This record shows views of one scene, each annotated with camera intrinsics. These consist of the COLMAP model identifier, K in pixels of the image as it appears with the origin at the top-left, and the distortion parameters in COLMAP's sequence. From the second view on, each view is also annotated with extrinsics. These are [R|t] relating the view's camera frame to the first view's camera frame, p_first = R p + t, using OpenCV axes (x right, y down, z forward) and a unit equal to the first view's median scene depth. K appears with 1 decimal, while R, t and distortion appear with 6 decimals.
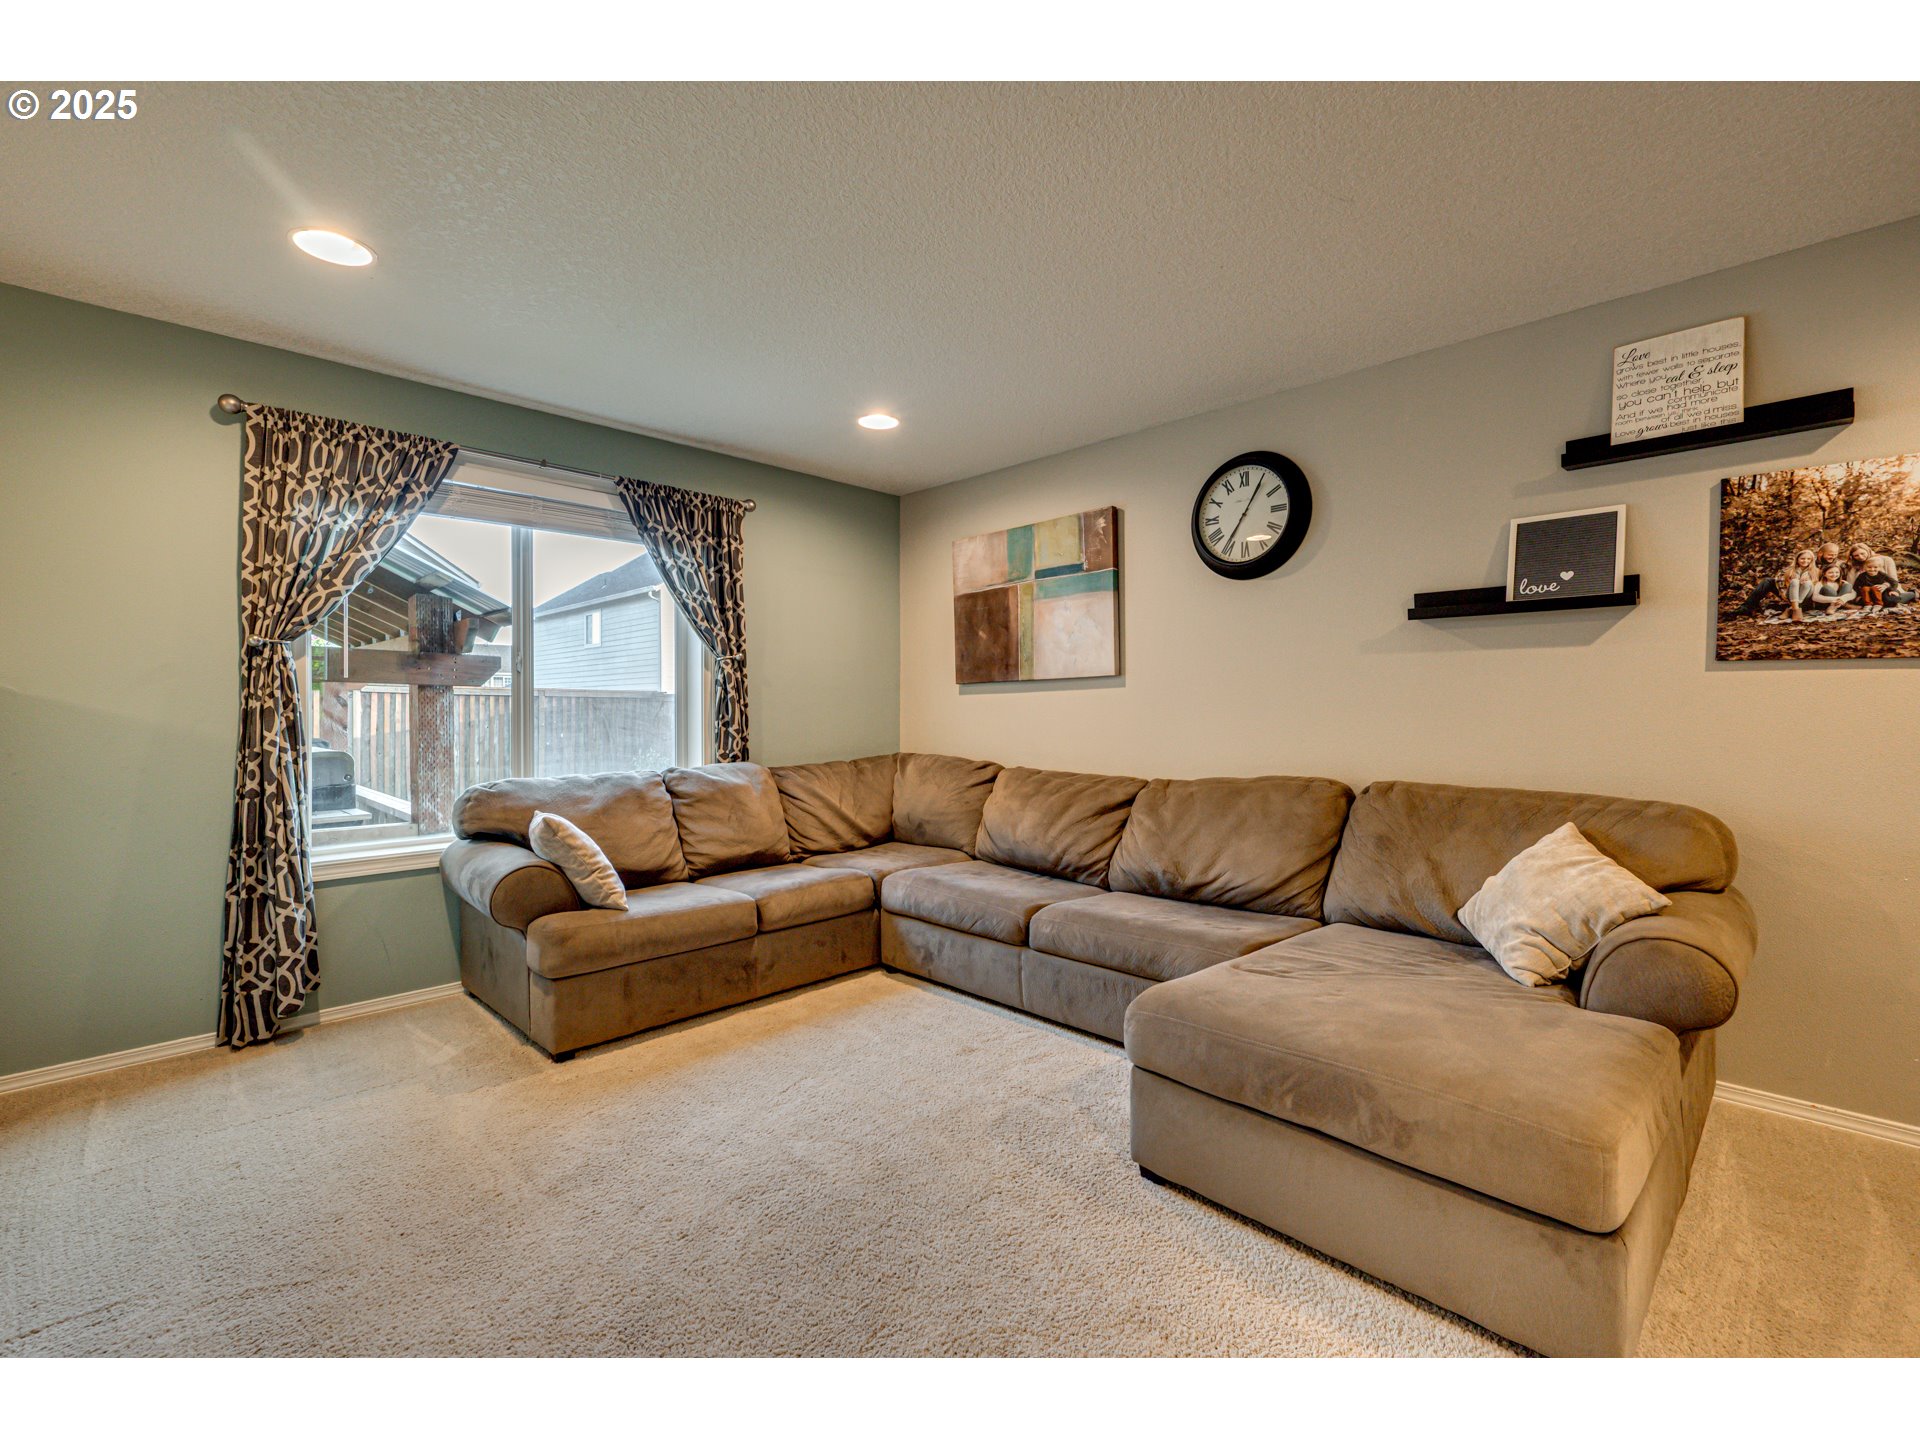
lens RADIAL K [[827.4, 0, 964.1], [0, 827.4, 719.3], [0, 0, 1]] dist [0.001427, 0.000025]
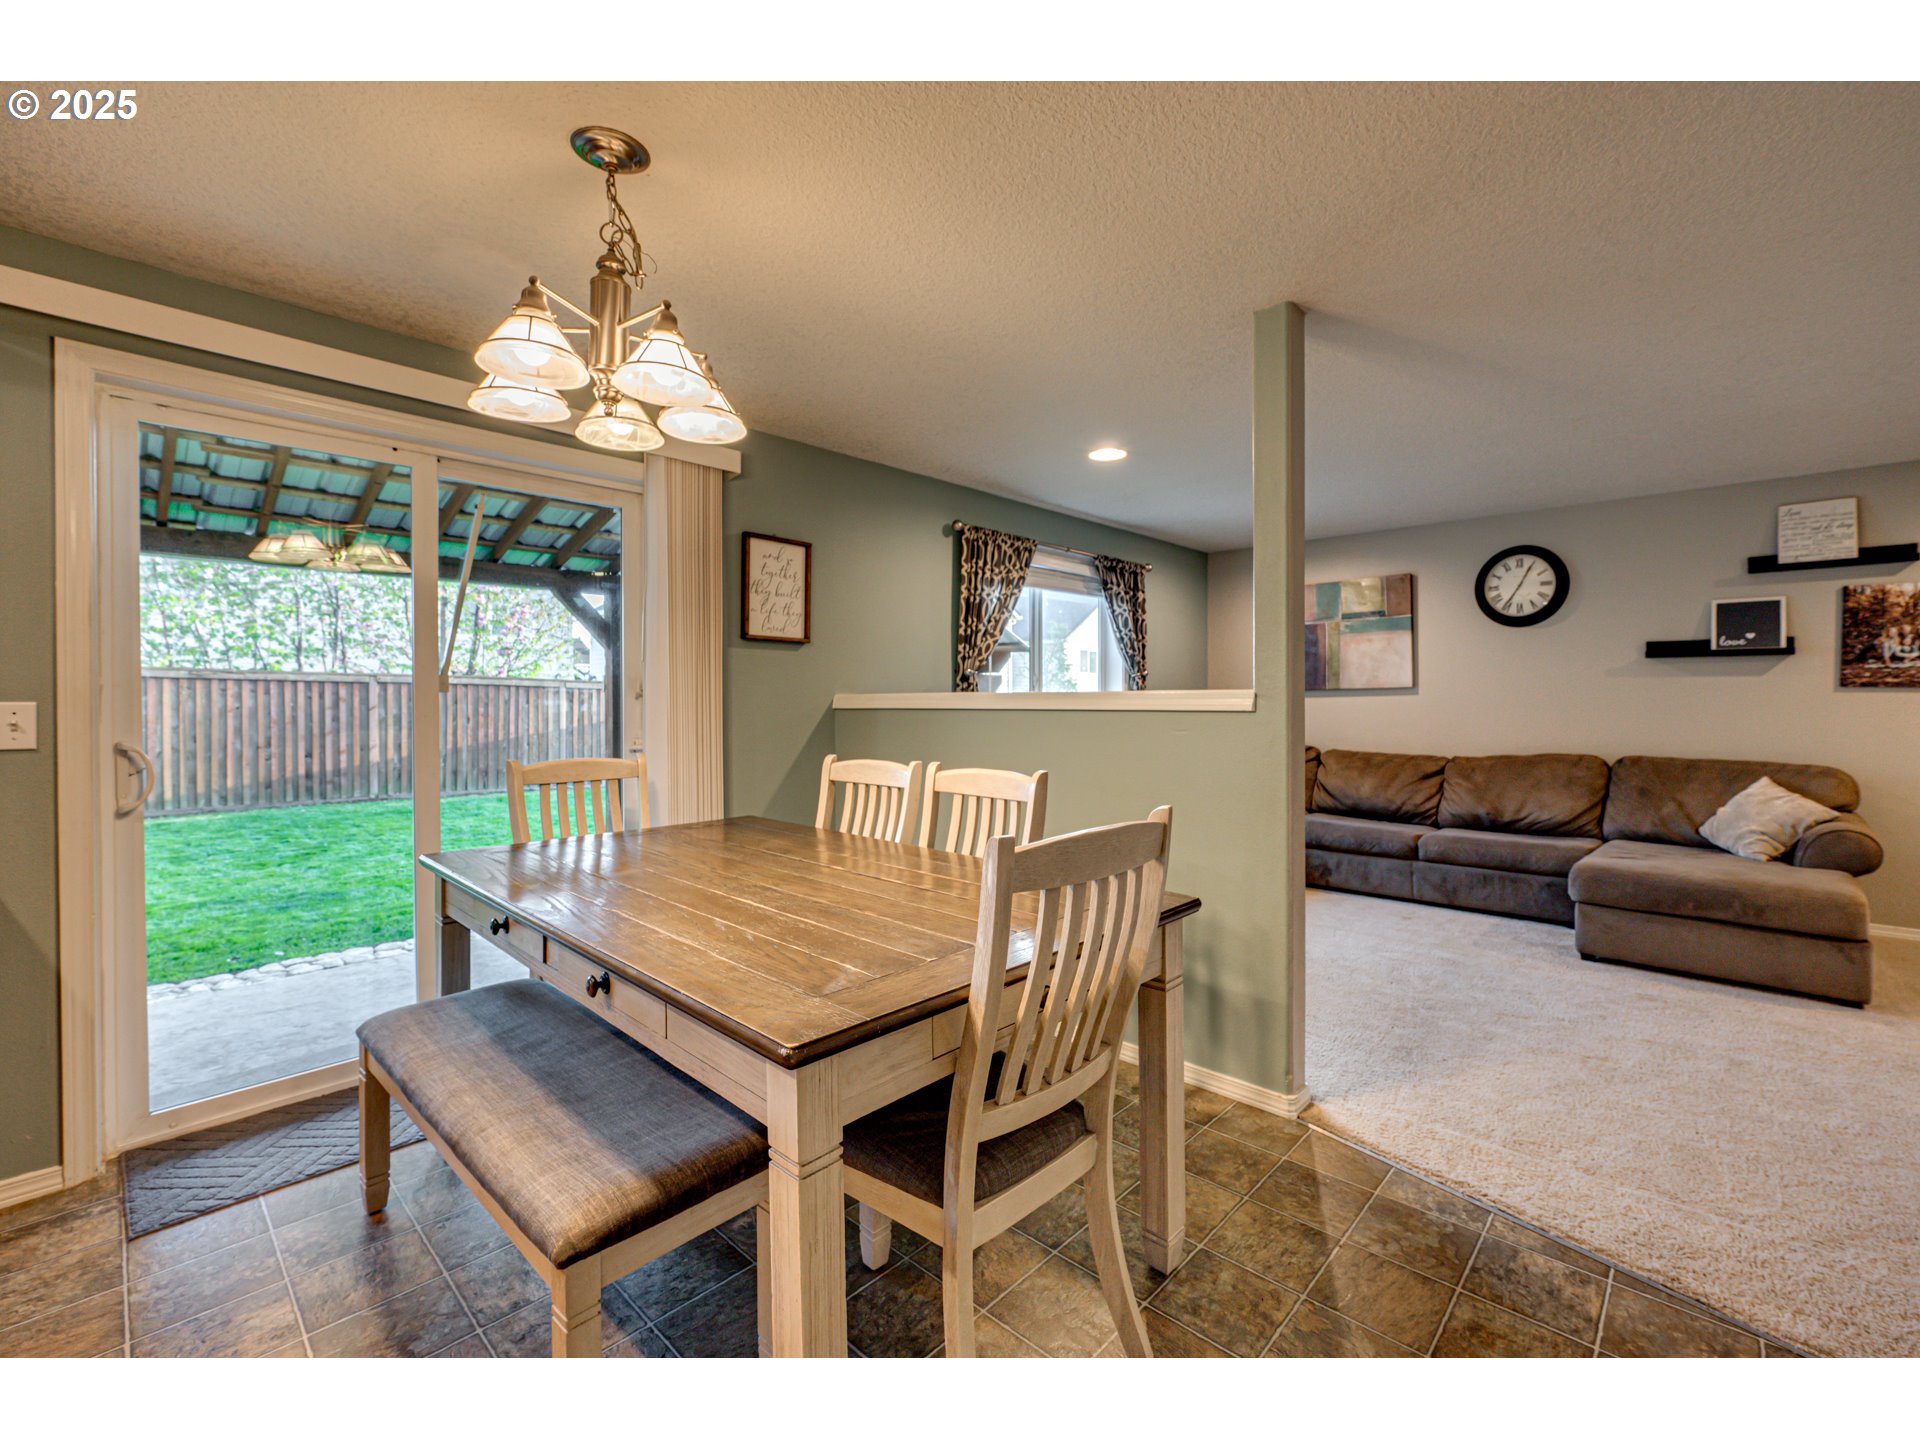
lens RADIAL K [[804.3, 0, 999.8], [0, 804.3, 707.4], [0, 0, 1]] dist [-0.003397, -0.000427]
pose [[0.998767, -0.002751, 0.049569, -0.885127], [0.002728, 0.999996, 0.000536, -0.027469], [-0.049570, -0.000400, 0.998771, -0.571773]]
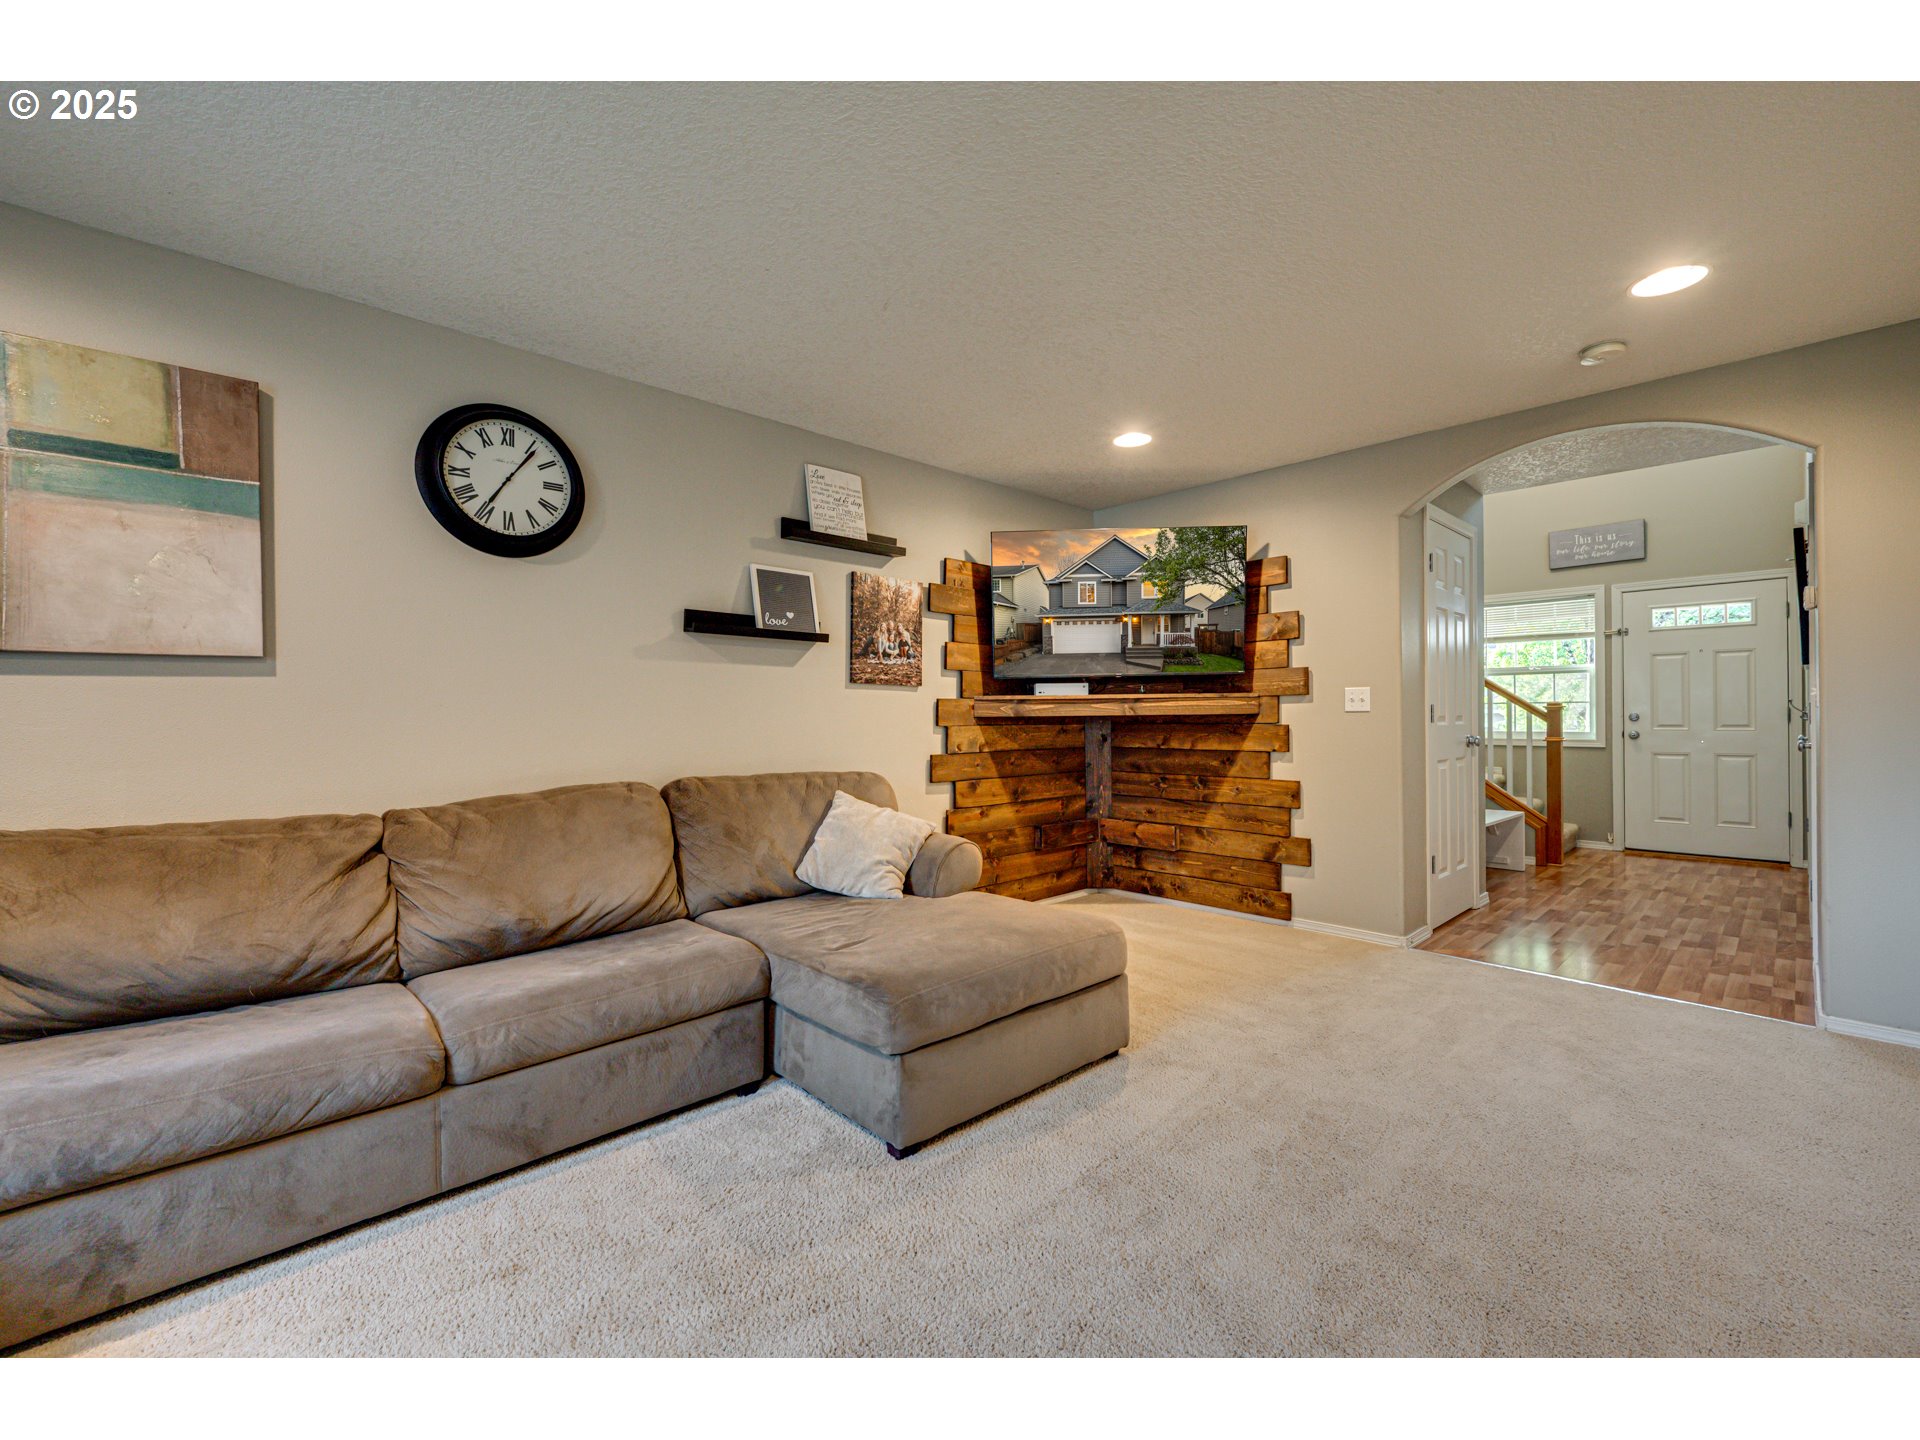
lens RADIAL K [[797.5, 0, 978.2], [0, 797.5, 713.5], [0, 0, 1]] dist [-0.000566, -0.000056]
pose [[0.021432, 0.005002, 0.999758, -0.565333], [0.015191, 0.999870, -0.005328, 0.001556], [-0.999655, 0.015302, 0.021354, 0.633640]]
